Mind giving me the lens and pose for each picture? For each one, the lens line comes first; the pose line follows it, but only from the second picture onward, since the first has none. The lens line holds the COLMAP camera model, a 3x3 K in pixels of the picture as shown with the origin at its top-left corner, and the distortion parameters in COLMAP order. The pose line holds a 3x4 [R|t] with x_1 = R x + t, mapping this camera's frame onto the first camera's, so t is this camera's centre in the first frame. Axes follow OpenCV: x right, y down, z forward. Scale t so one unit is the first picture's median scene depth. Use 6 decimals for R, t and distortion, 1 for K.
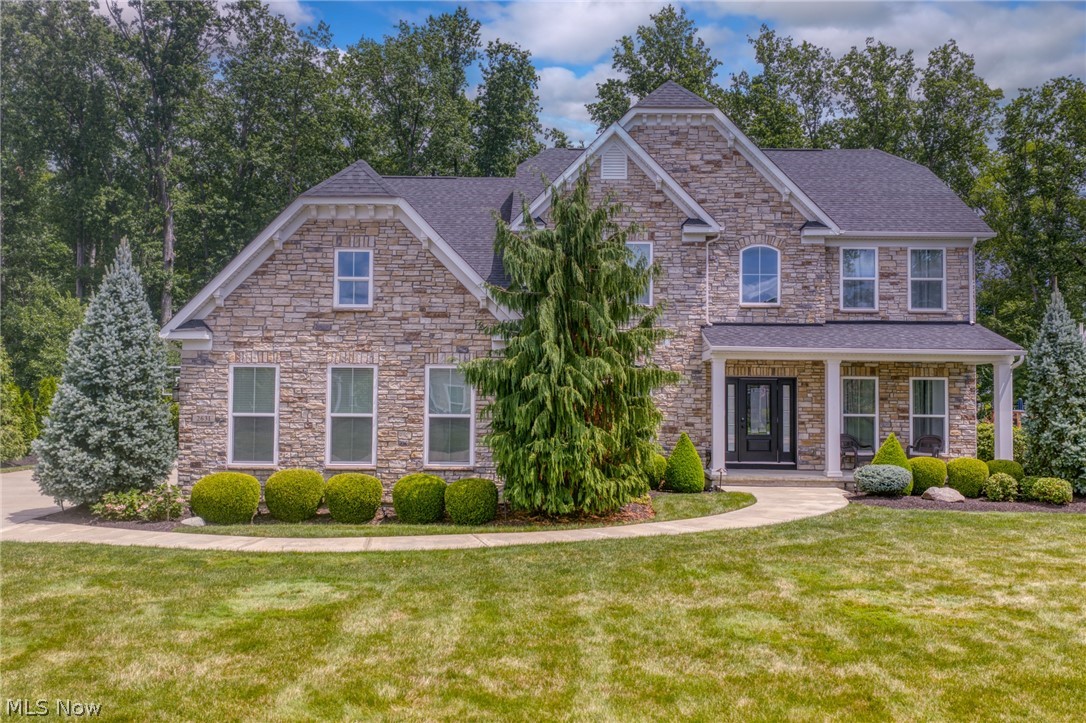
lens RADIAL K [[908.1, 0, 543.0], [0, 908.1, 361.5], [0, 0, 1]] dist [0.093845, -0.198961]
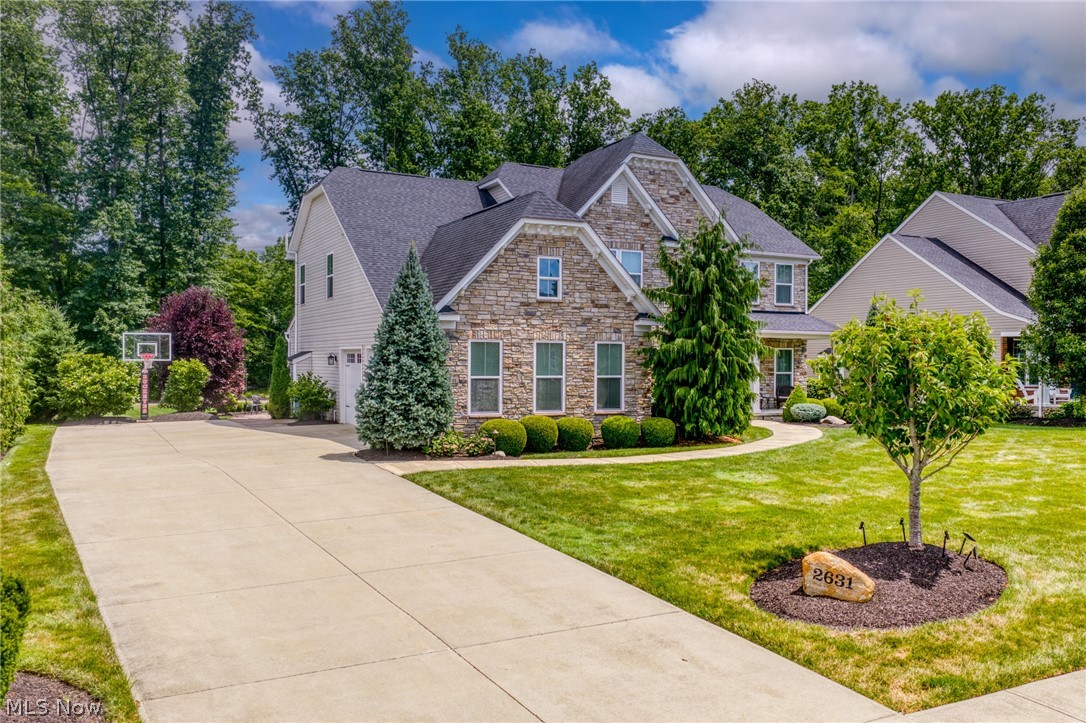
lens RADIAL K [[908.1, 0, 543.0], [0, 908.1, 361.5], [0, 0, 1]] dist [0.093845, -0.198961]
pose [[0.881038, -0.004508, 0.473023, -0.870502], [-0.016538, 0.999050, 0.040325, -0.020353], [-0.472755, -0.043351, 0.880127, -0.213302]]
